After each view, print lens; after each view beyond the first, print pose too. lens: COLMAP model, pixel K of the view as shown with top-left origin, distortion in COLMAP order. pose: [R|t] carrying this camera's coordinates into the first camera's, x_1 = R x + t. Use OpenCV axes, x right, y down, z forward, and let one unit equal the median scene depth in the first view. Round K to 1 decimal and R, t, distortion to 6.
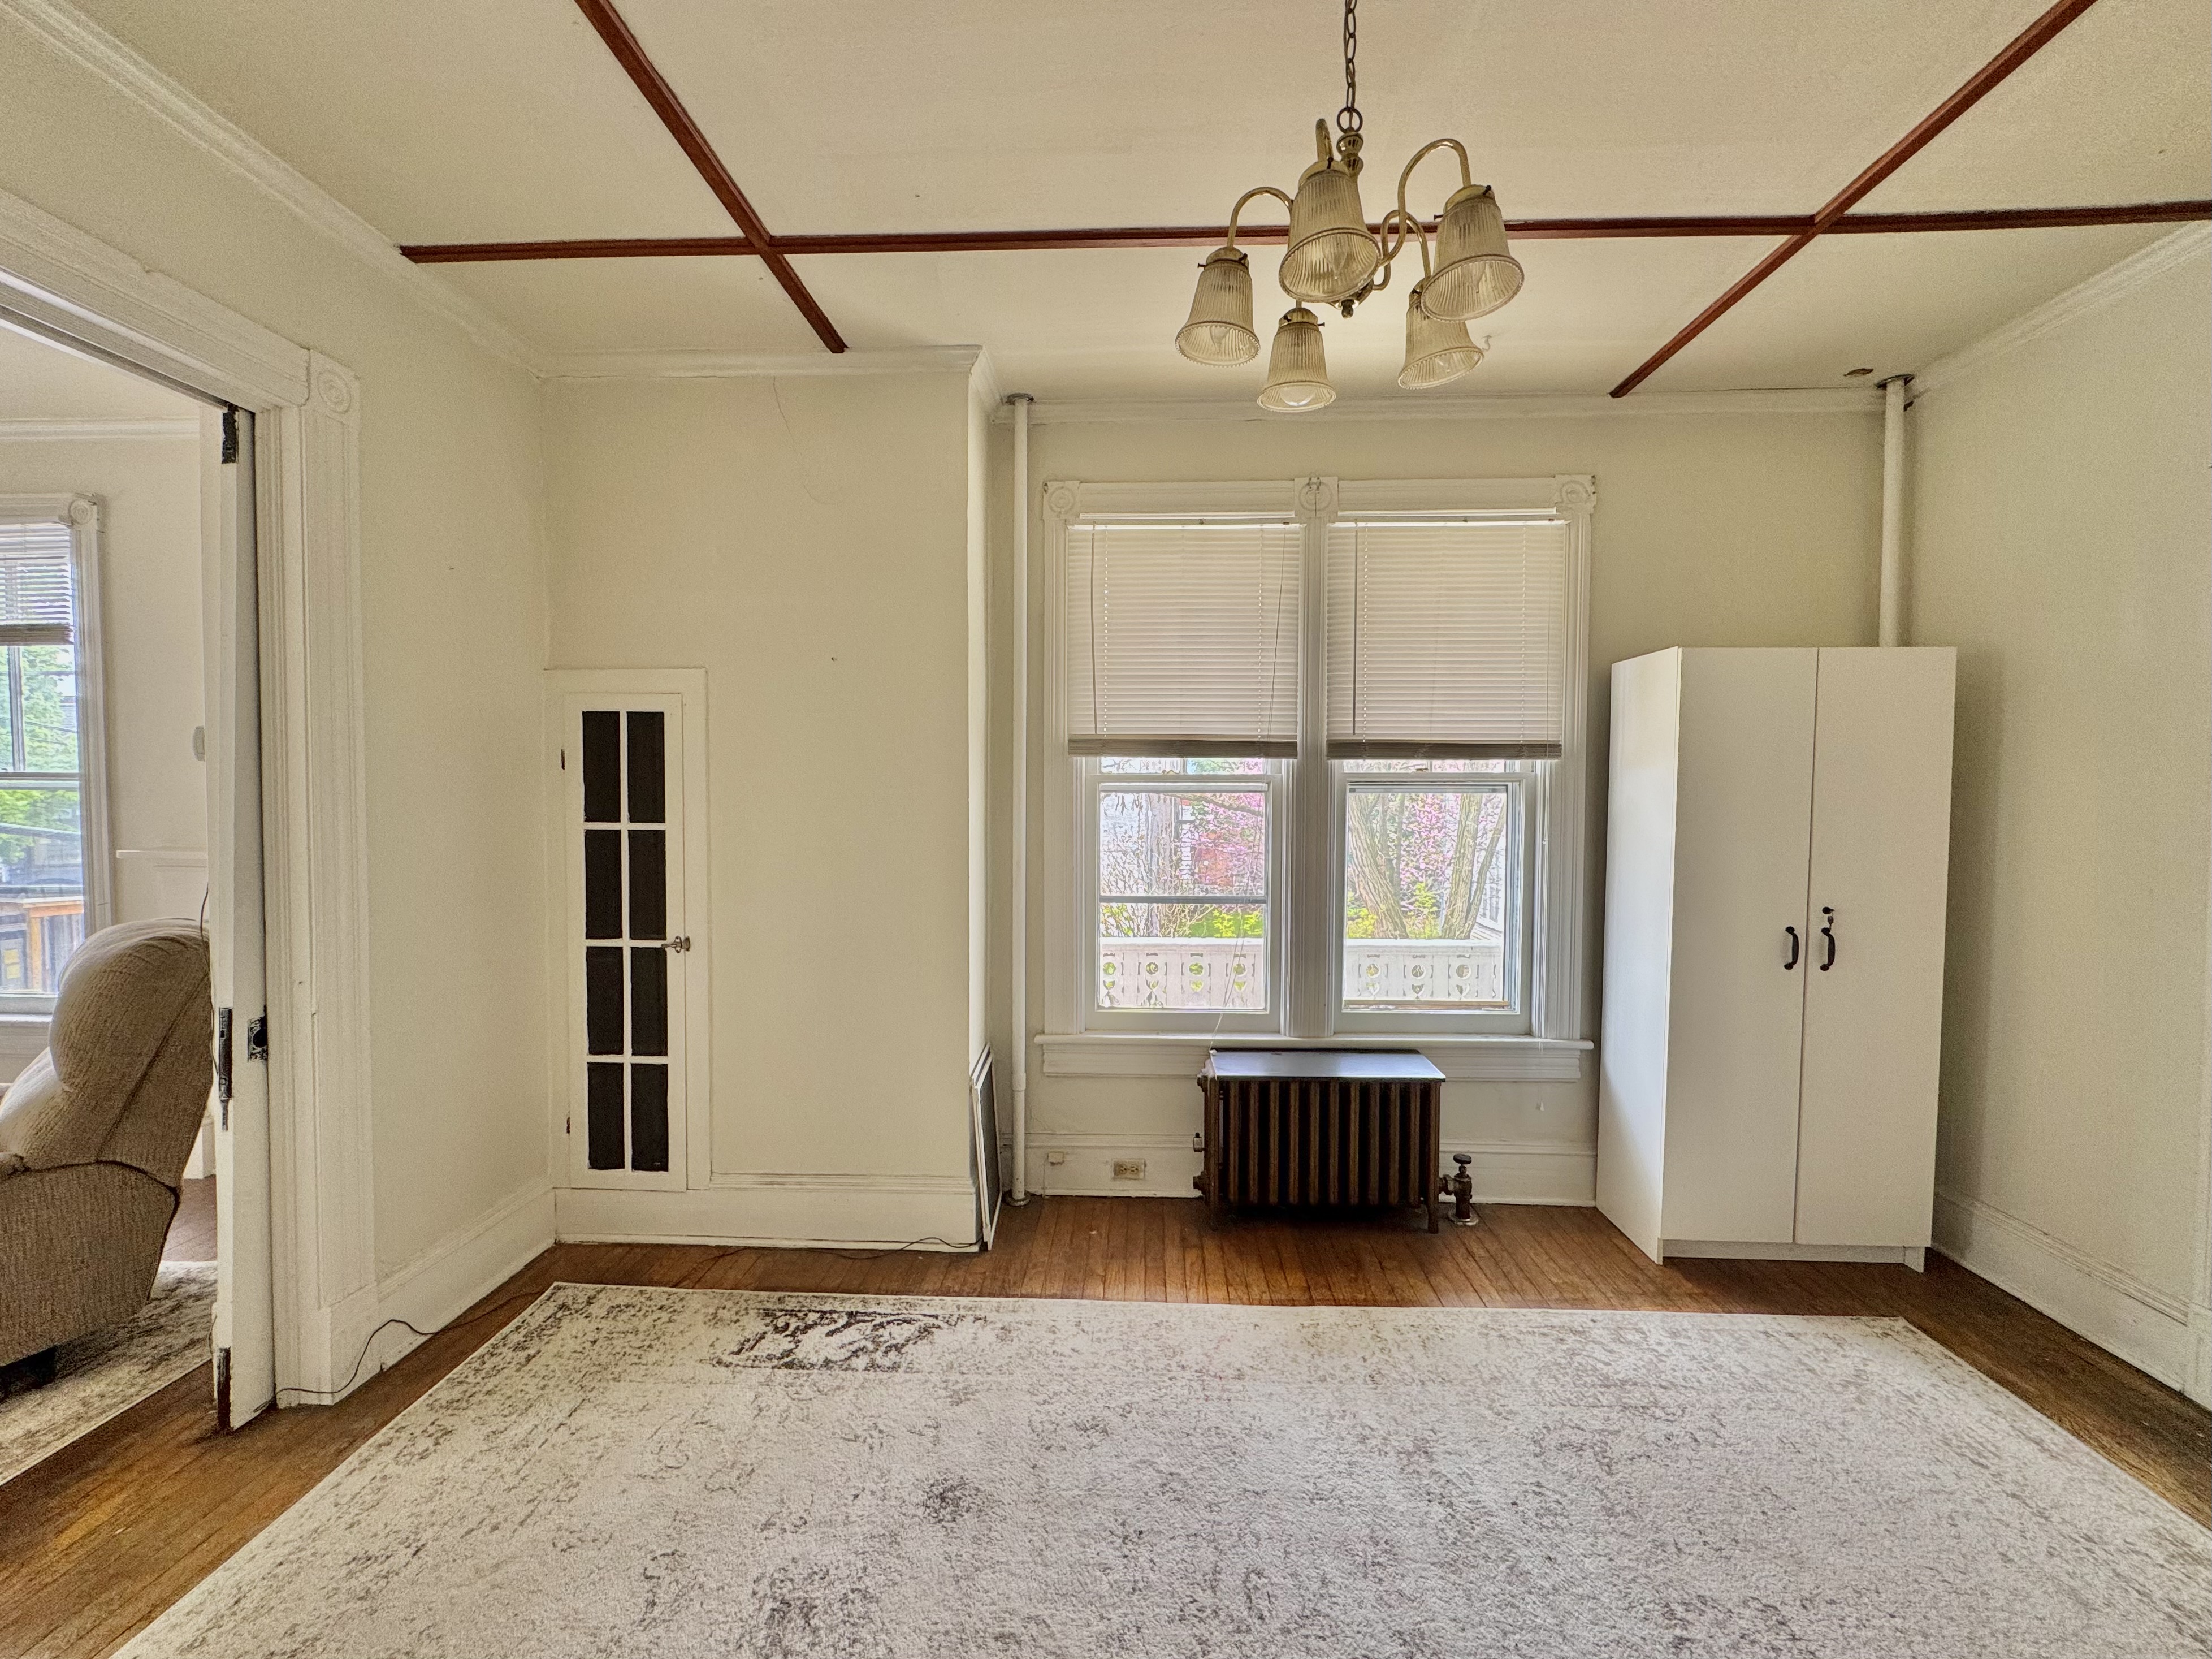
lens RADIAL K [[893.3, 0, 1101.0], [0, 893.3, 835.6], [0, 0, 1]] dist [-0.003329, 0.000762]
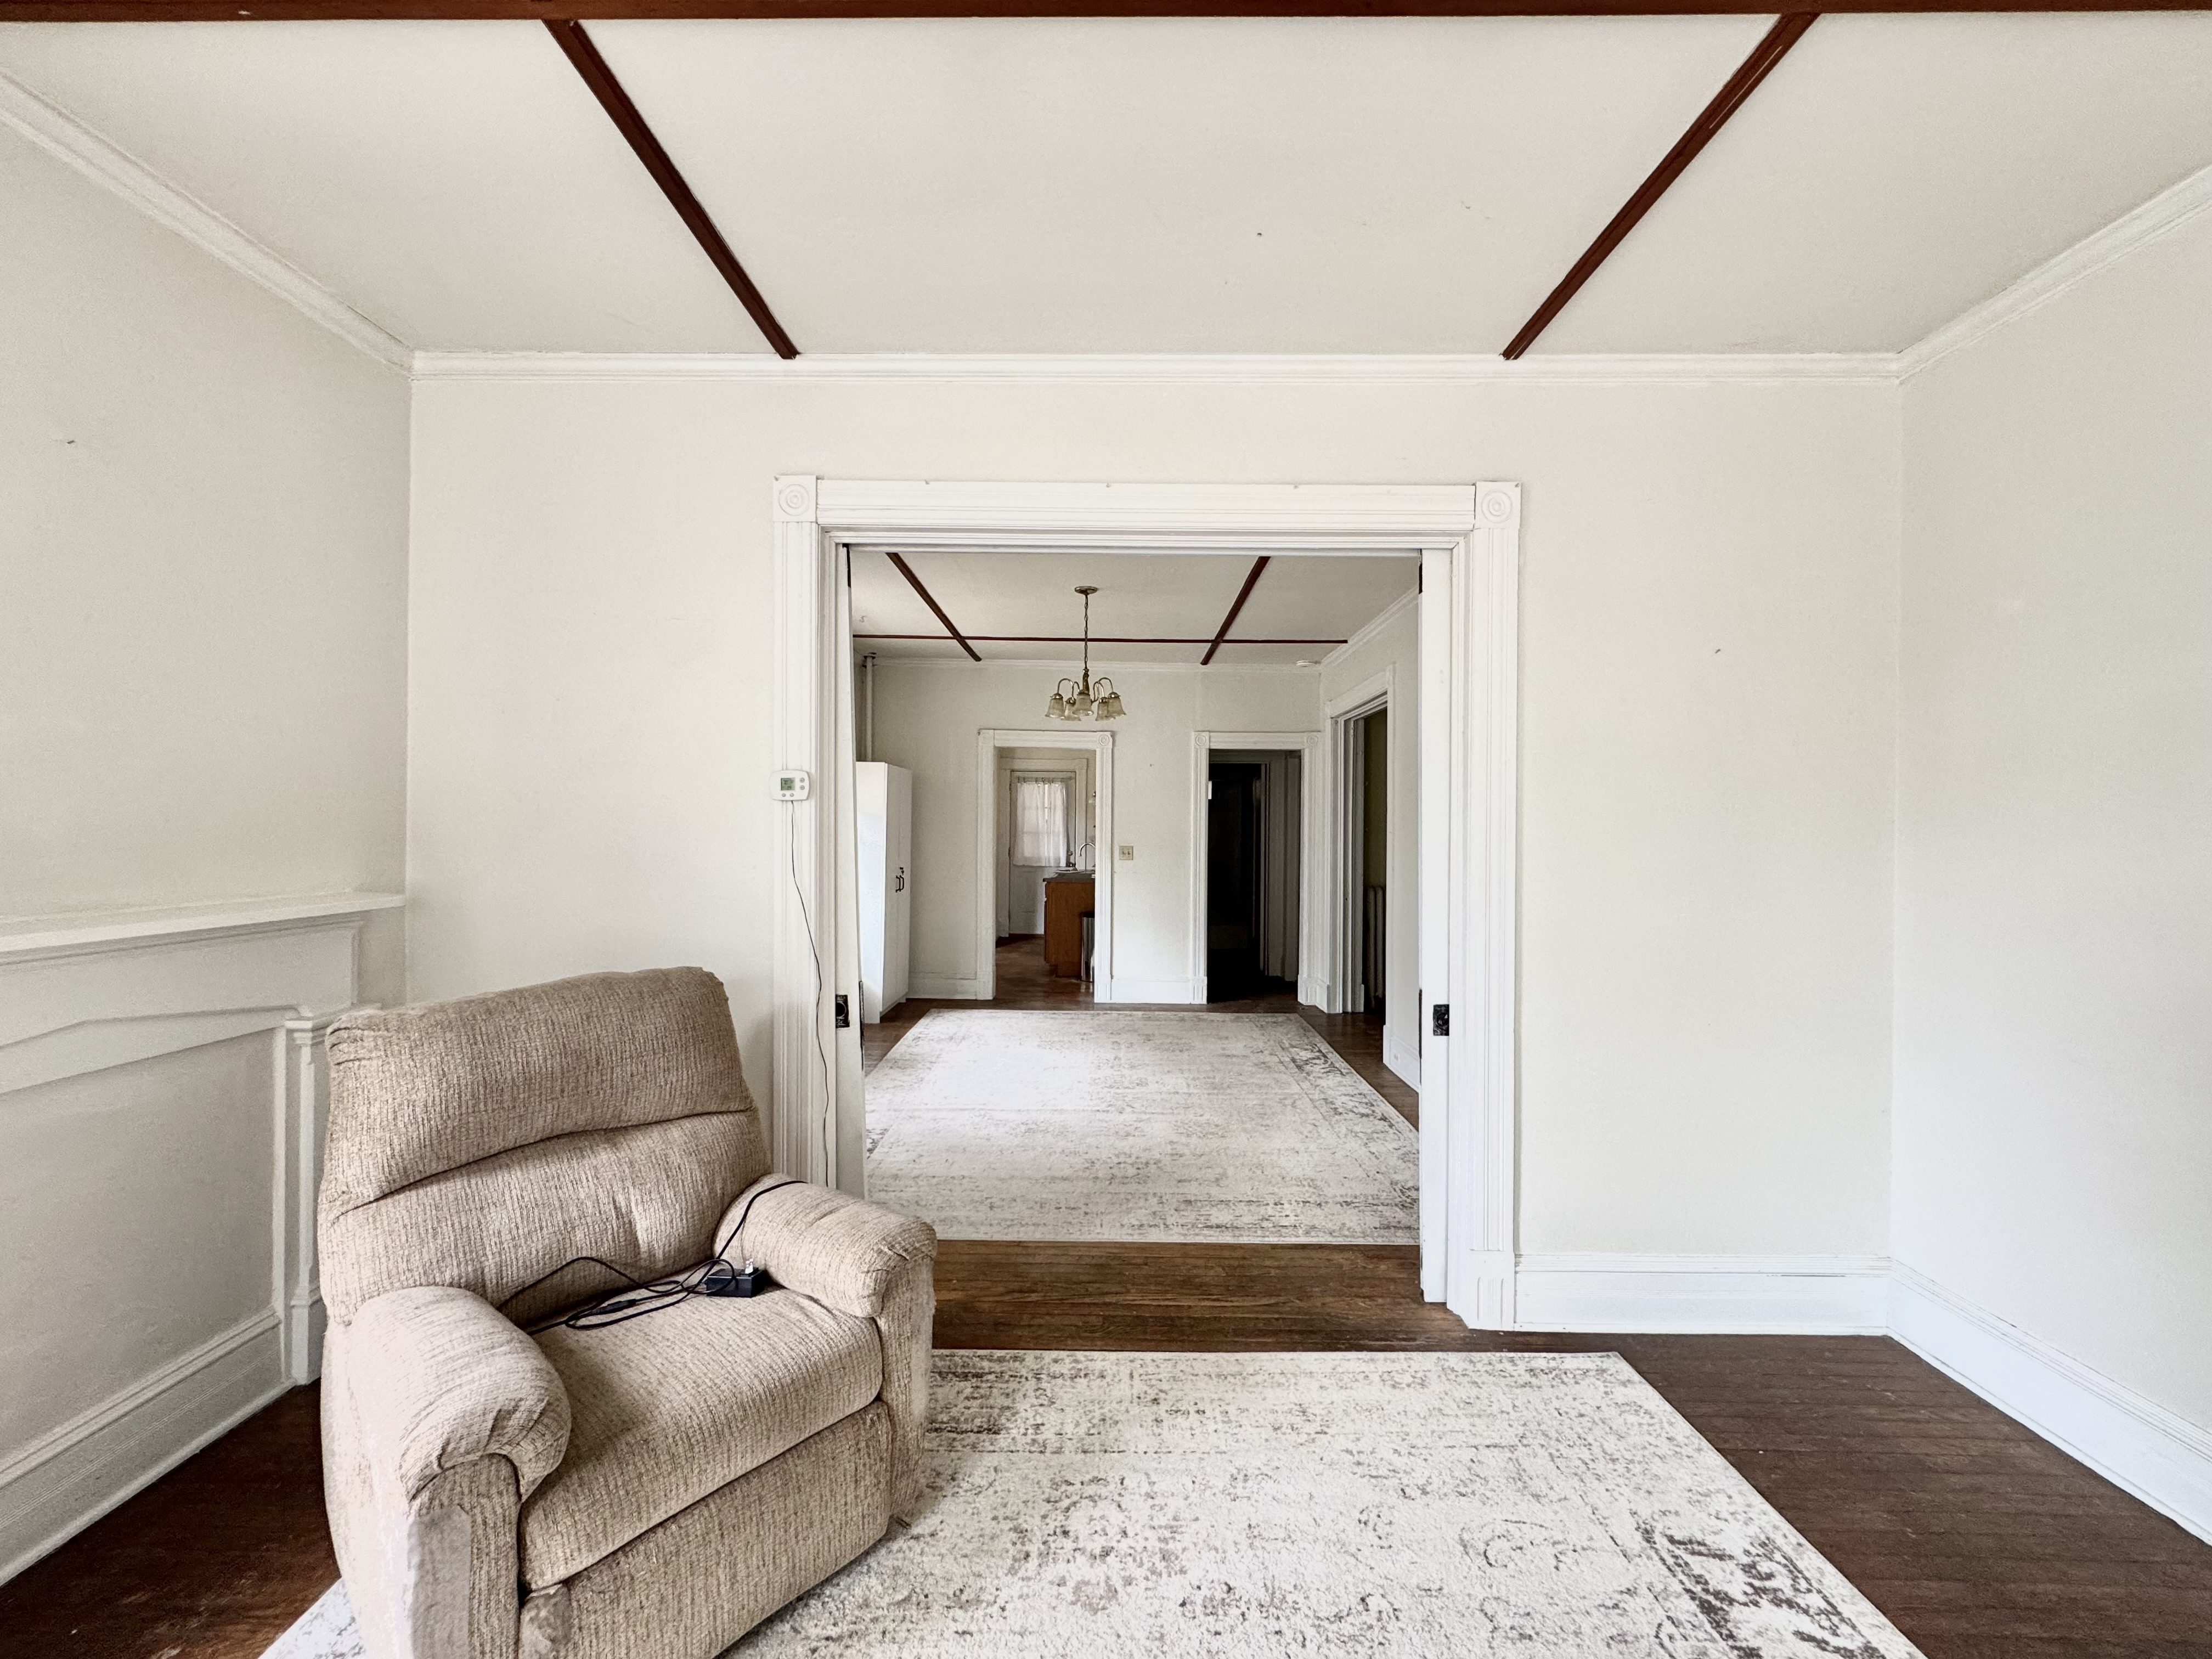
lens RADIAL K [[893.2, 0, 1100.9], [0, 893.2, 816.8], [0, 0, 1]] dist [-0.003329, 0.000762]
pose [[-0.033994, 0.006547, 0.999401, -1.698556], [0.027093, 0.999617, -0.005627, -0.033301], [-0.999055, 0.026886, -0.034159, 0.468352]]
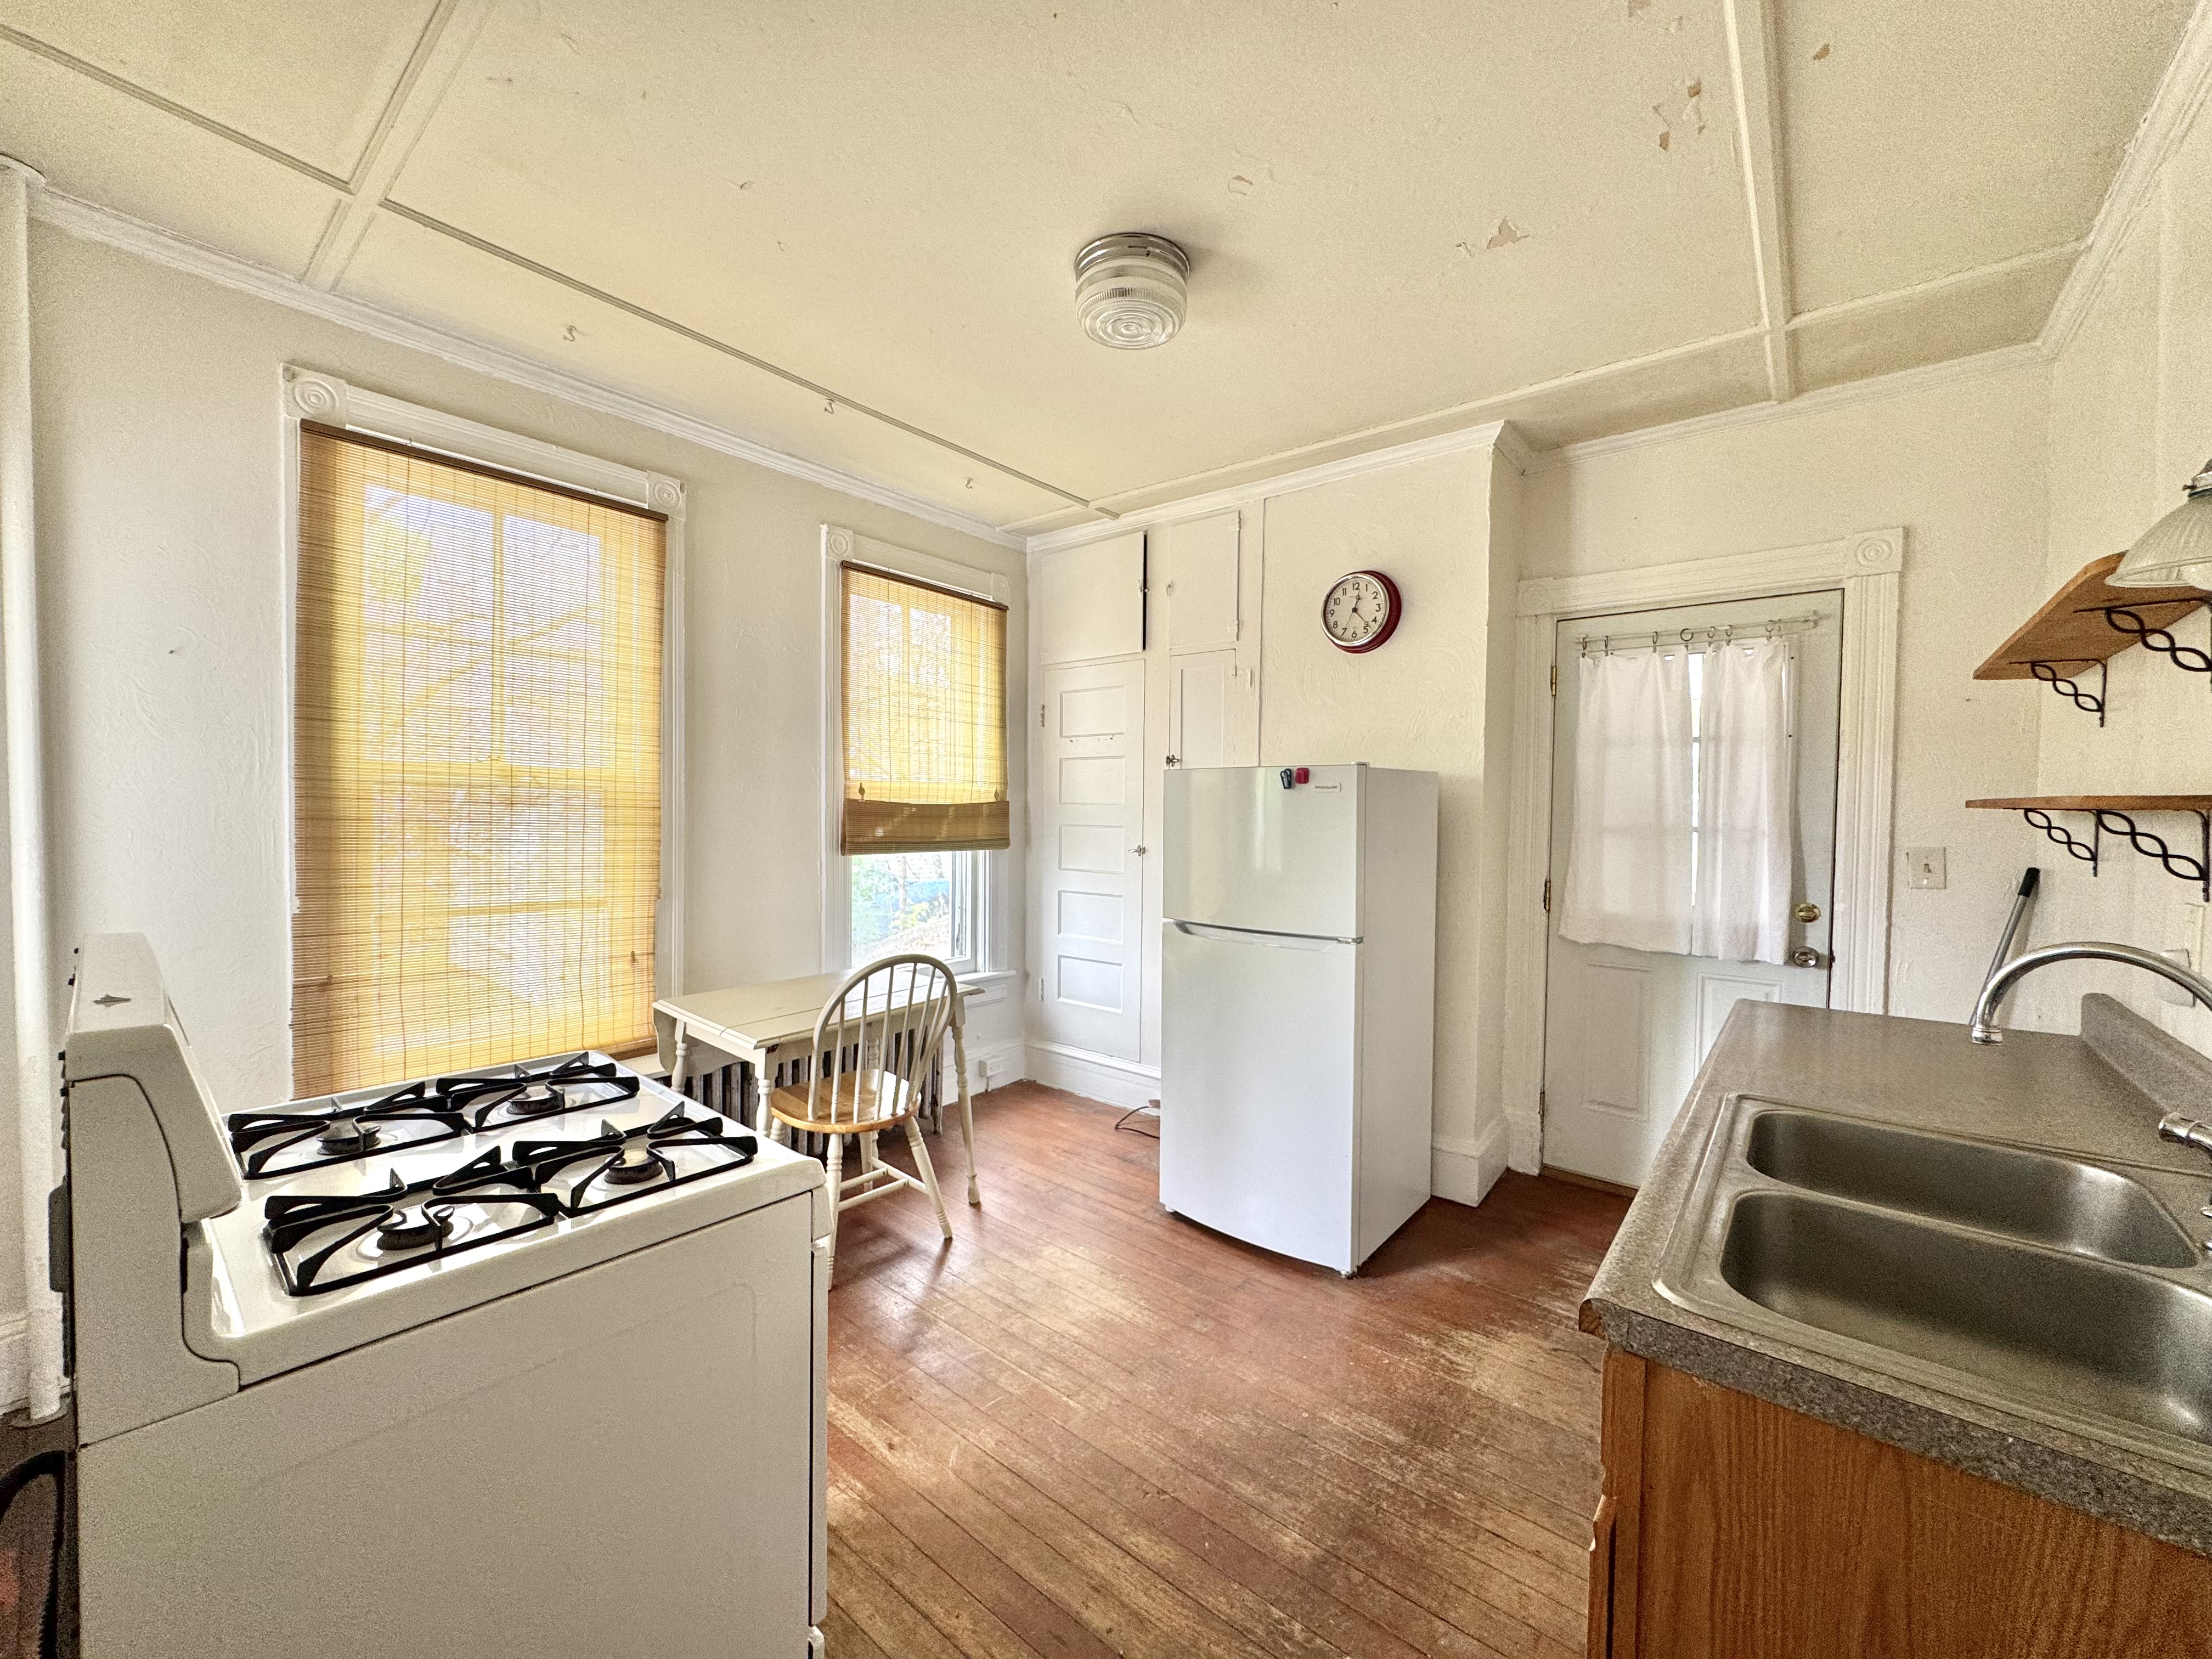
lens RADIAL K [[893.2, 0, 1094.5], [0, 893.2, 829.9], [0, 0, 1]] dist [-0.003329, 0.000762]
pose [[0.597480, -0.017945, 0.801683, 1.046682], [0.019965, 0.999773, 0.007500, -0.015297], [-0.801635, 0.011525, 0.597703, 0.517564]]
